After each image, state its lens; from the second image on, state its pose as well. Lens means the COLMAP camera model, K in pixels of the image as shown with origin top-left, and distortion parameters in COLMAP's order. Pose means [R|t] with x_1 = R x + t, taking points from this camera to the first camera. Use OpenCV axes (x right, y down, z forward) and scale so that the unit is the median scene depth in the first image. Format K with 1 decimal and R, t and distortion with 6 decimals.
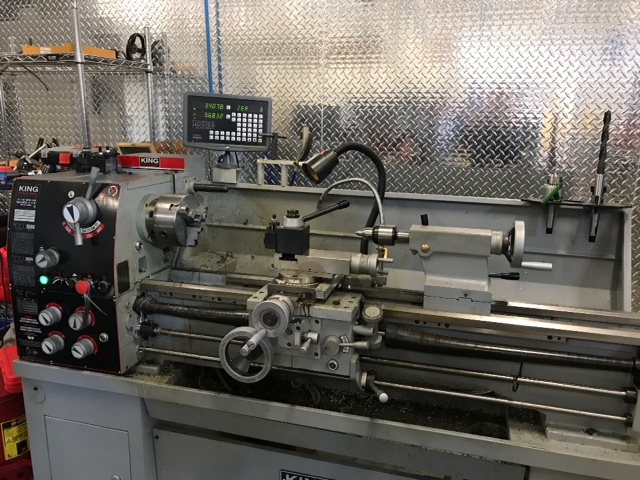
lens RADIAL K [[528.1, 0, 316.6], [0, 528.1, 238.9], [0, 0, 1]] dist [0.043665, -0.074179]
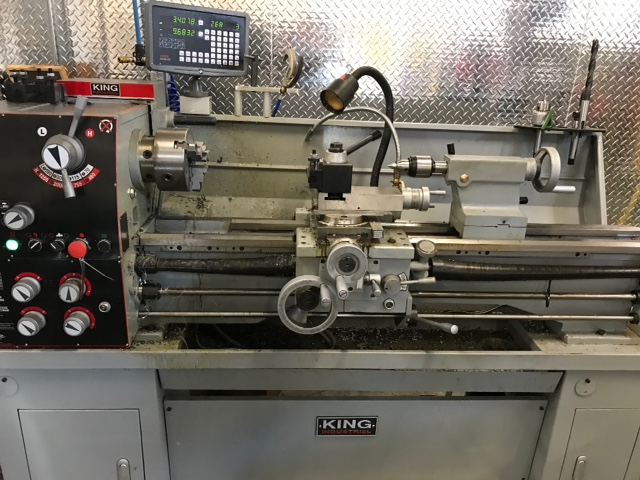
lens RADIAL K [[528.1, 0, 316.6], [0, 528.1, 238.9], [0, 0, 1]] dist [0.043665, -0.074179]
pose [[0.944767, -0.088105, 0.315679, -0.334994], [0.047437, 0.989807, 0.134282, -0.014433], [-0.324293, -0.111891, 0.939316, 0.126238]]
